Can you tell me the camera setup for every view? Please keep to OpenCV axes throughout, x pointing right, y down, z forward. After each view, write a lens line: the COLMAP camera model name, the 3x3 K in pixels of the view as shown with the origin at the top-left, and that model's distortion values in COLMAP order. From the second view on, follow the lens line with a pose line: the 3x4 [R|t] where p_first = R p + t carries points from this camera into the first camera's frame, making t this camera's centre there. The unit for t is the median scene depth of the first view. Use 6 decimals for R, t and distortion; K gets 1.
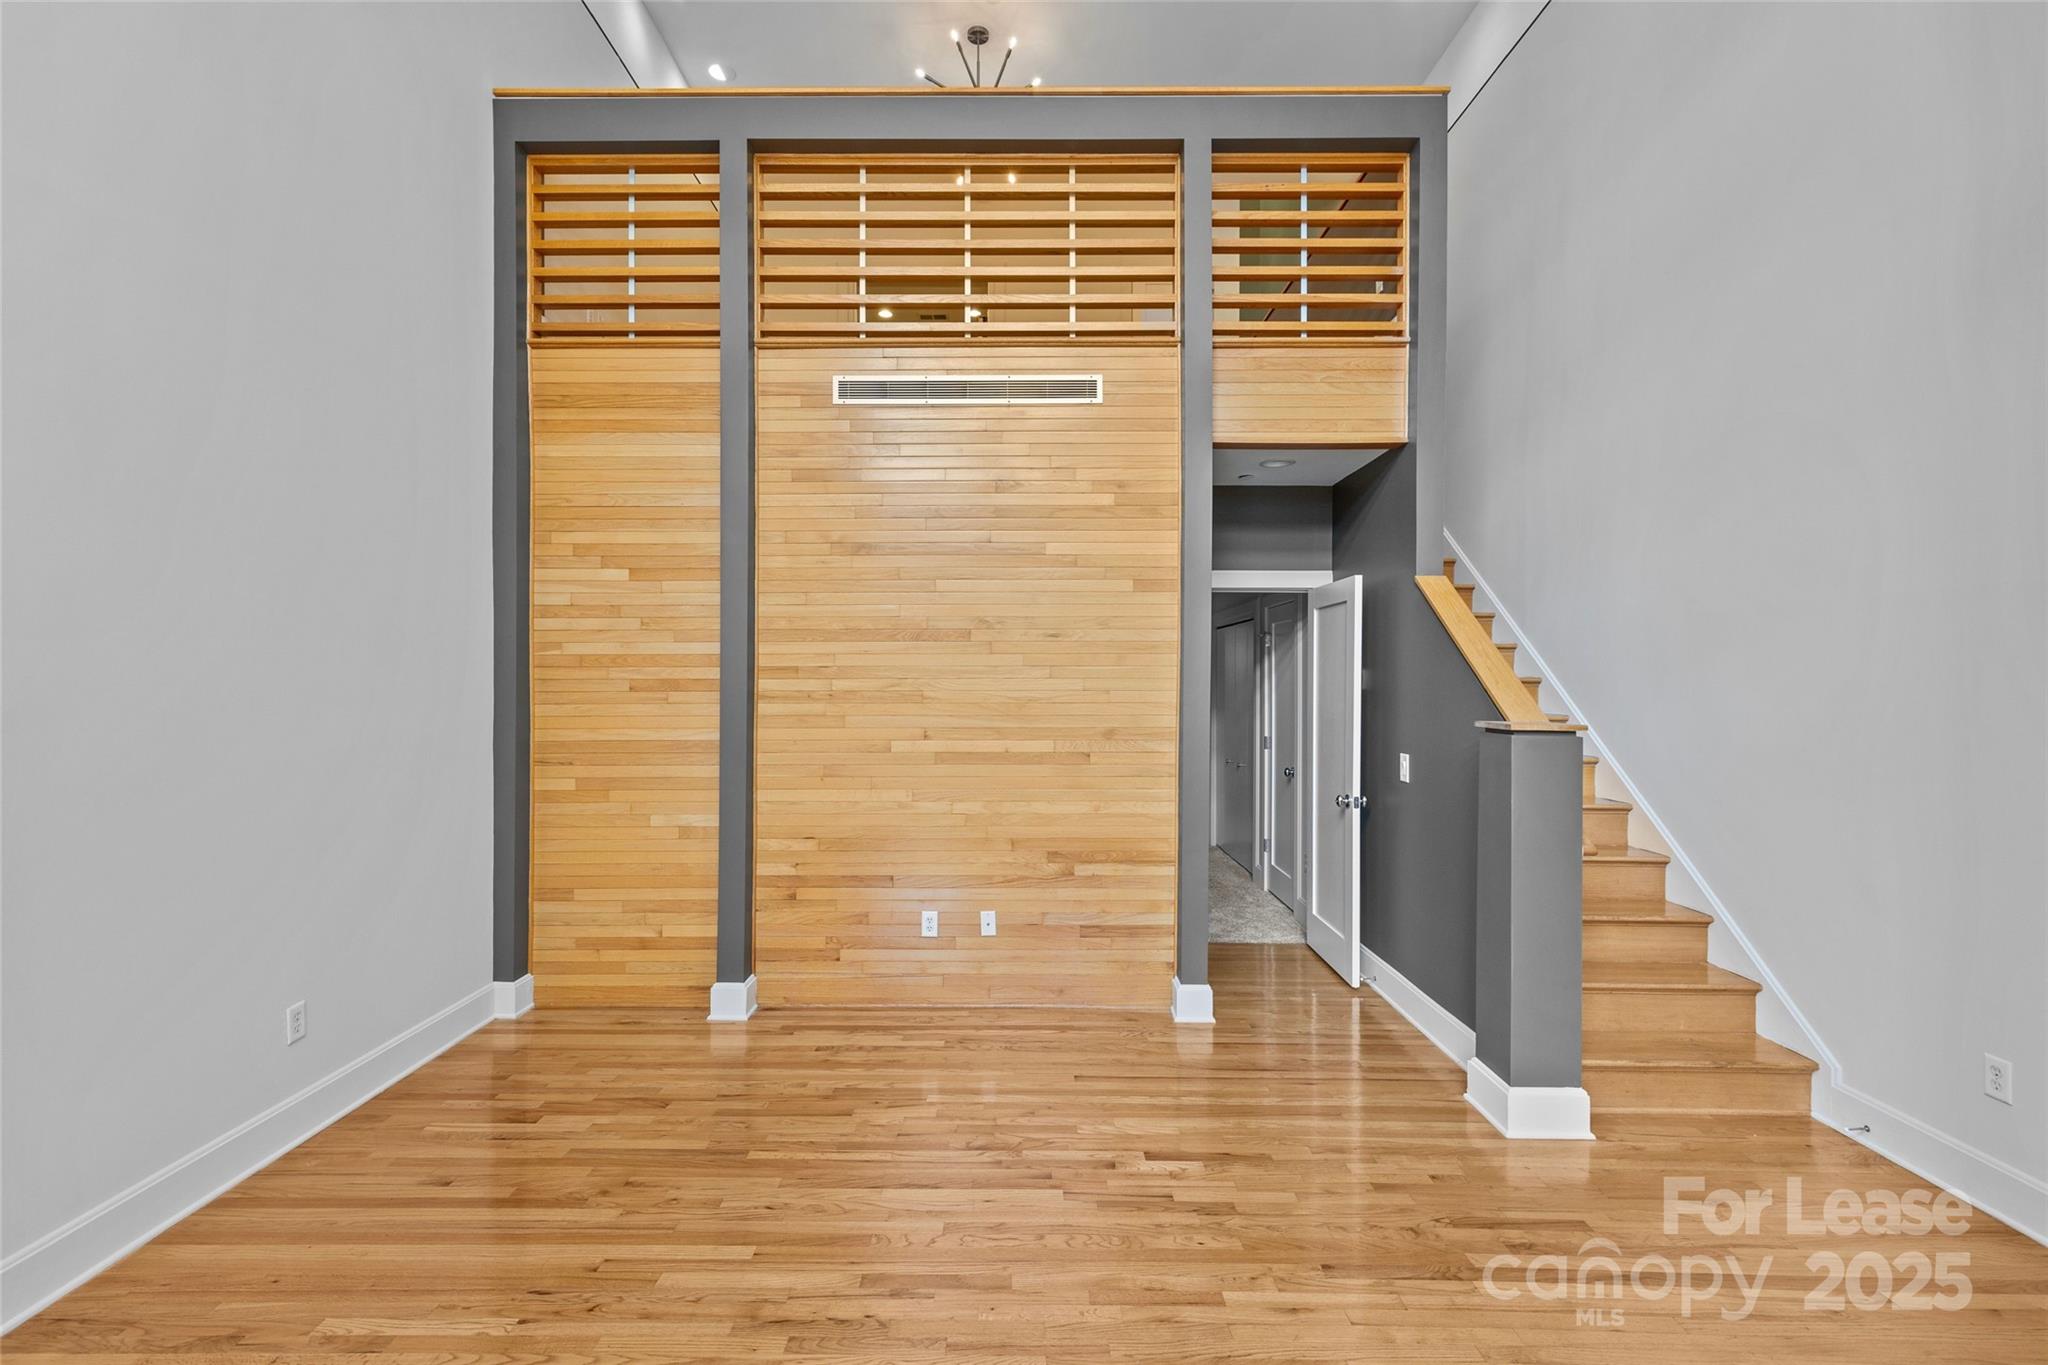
lens RADIAL K [[926.6, 0, 1028.8], [0, 926.6, 683.3], [0, 0, 1]] dist [0.011566, -0.000928]
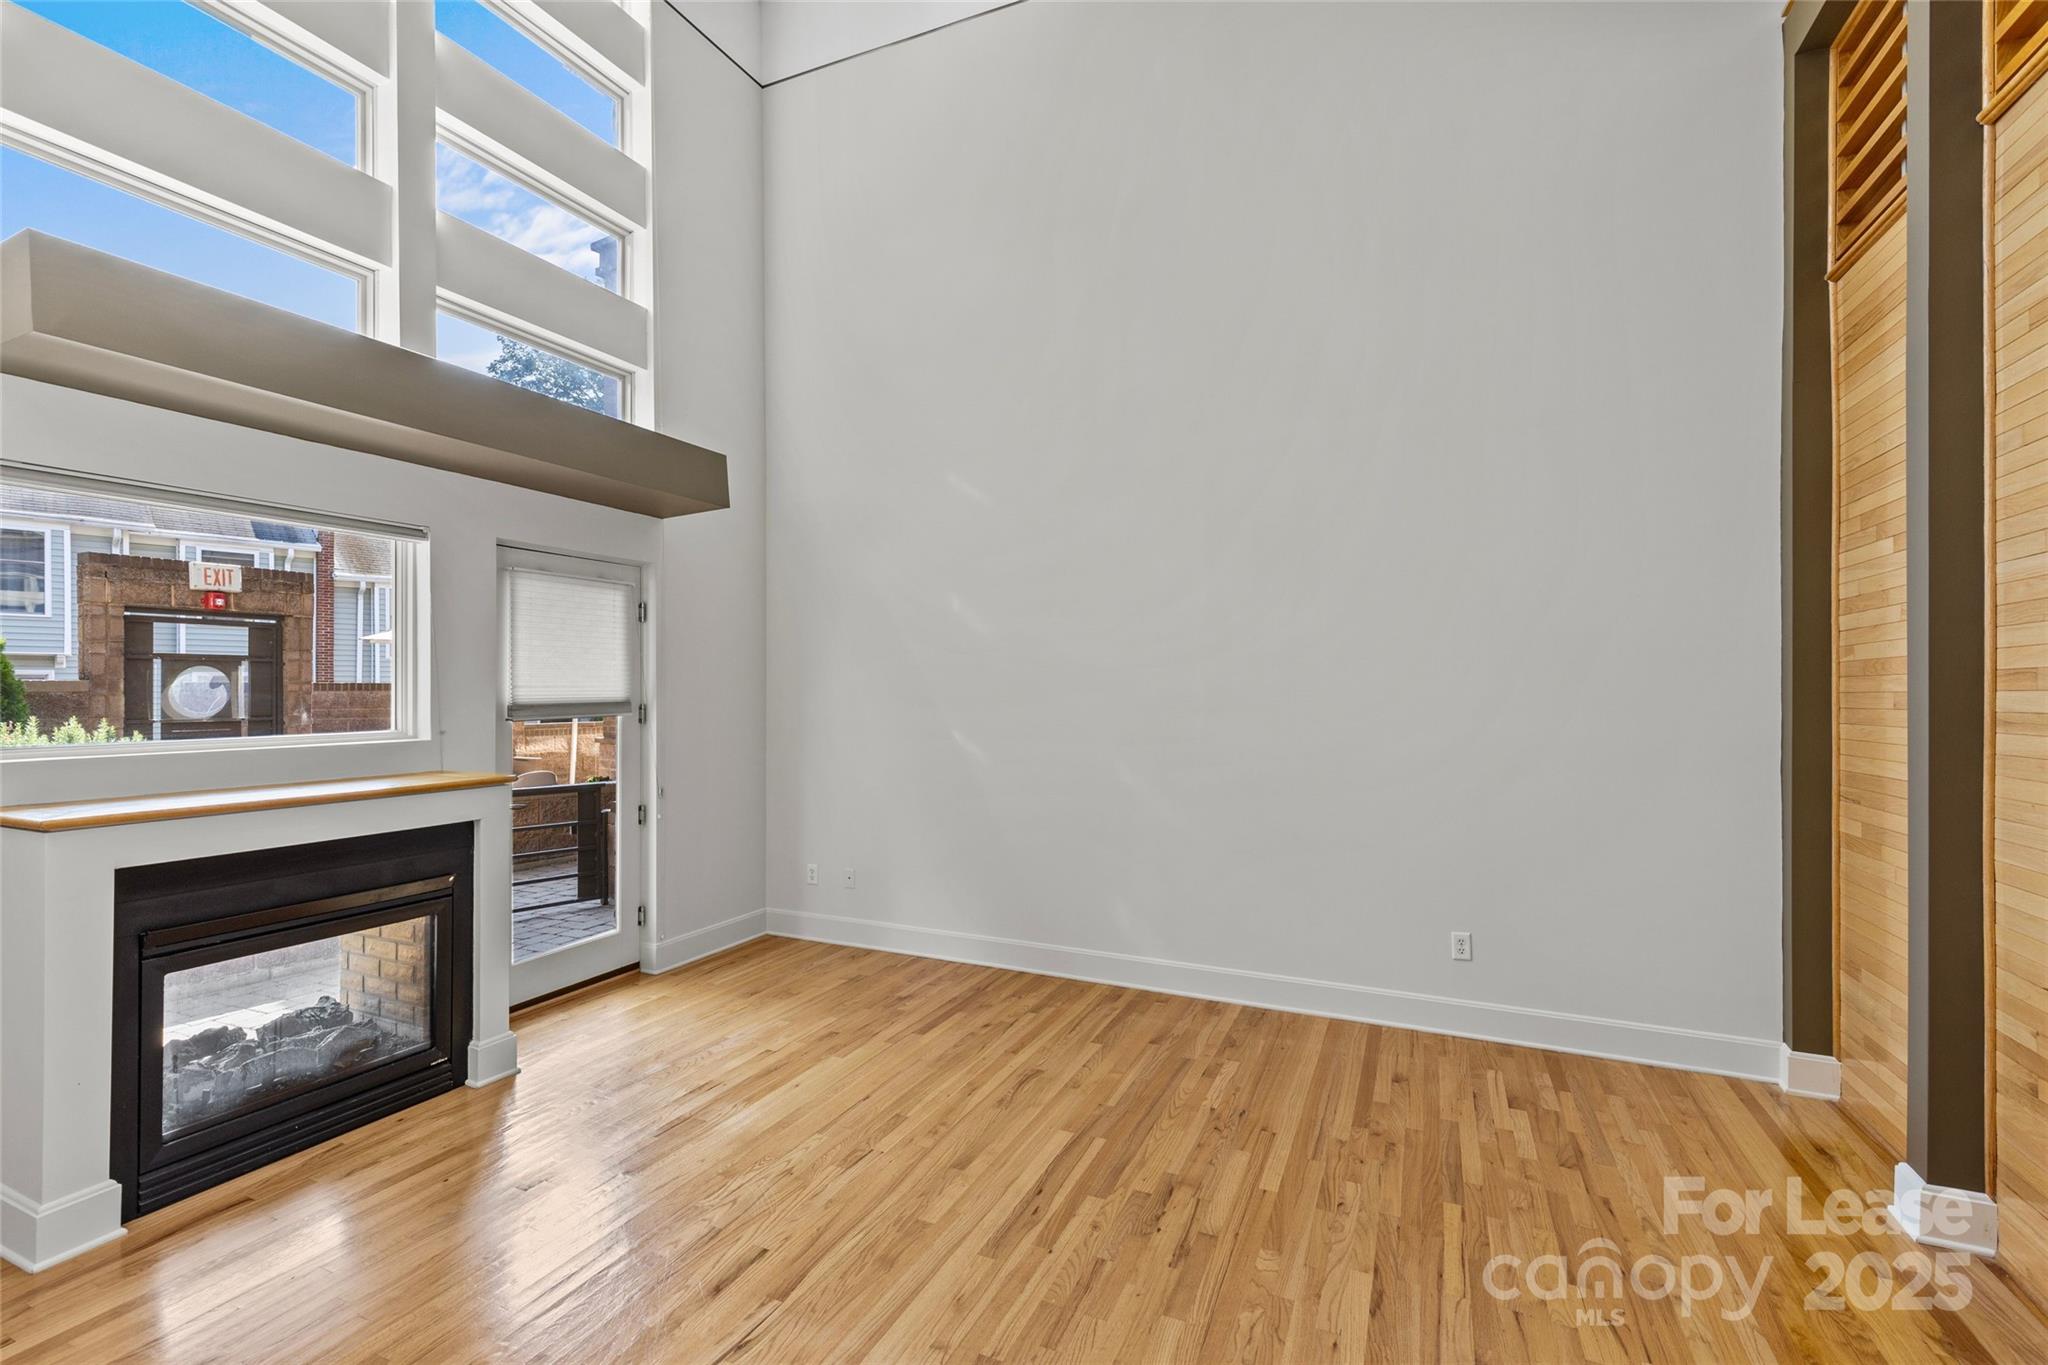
lens RADIAL K [[926.6, 0, 1015.7], [0, 926.6, 686.9], [0, 0, 1]] dist [0.011566, -0.000928]
pose [[-0.417948, -0.011114, -0.908403, 0.717320], [-0.011561, 0.999909, -0.006914, 0.002979], [0.908398, 0.007612, -0.418038, 0.973386]]
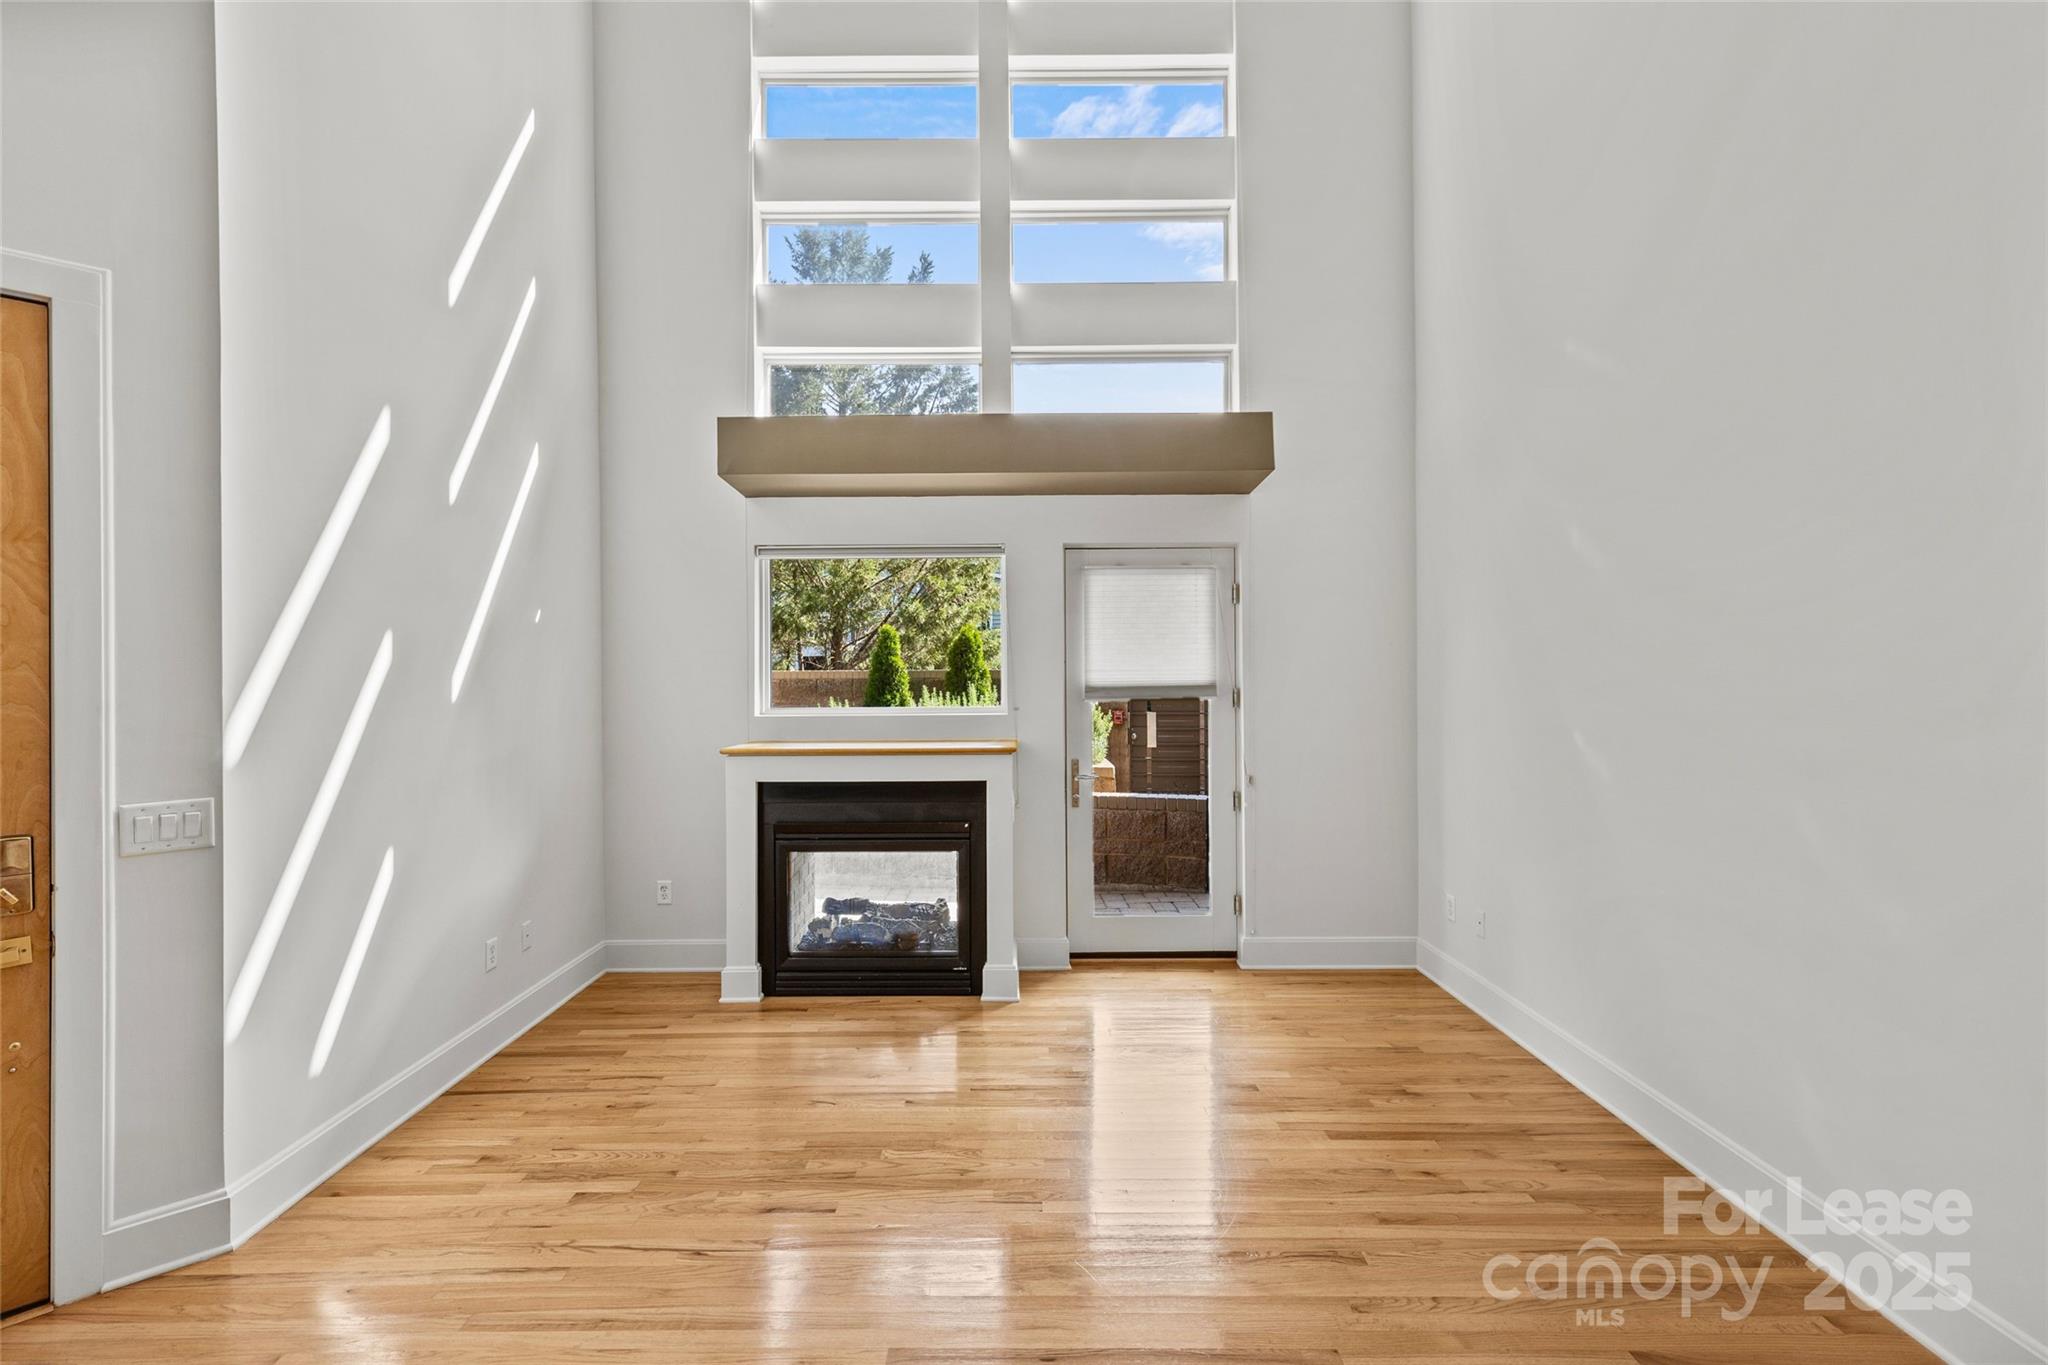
lens RADIAL K [[926.6, 0, 1013.5], [0, 926.6, 669.4], [0, 0, 1]] dist [0.011566, -0.000928]
pose [[-0.999917, -0.002670, 0.012614, -0.119474], [-0.002677, 0.999996, -0.000521, 0.000455], [-0.012612, -0.000554, -0.999920, 1.285970]]
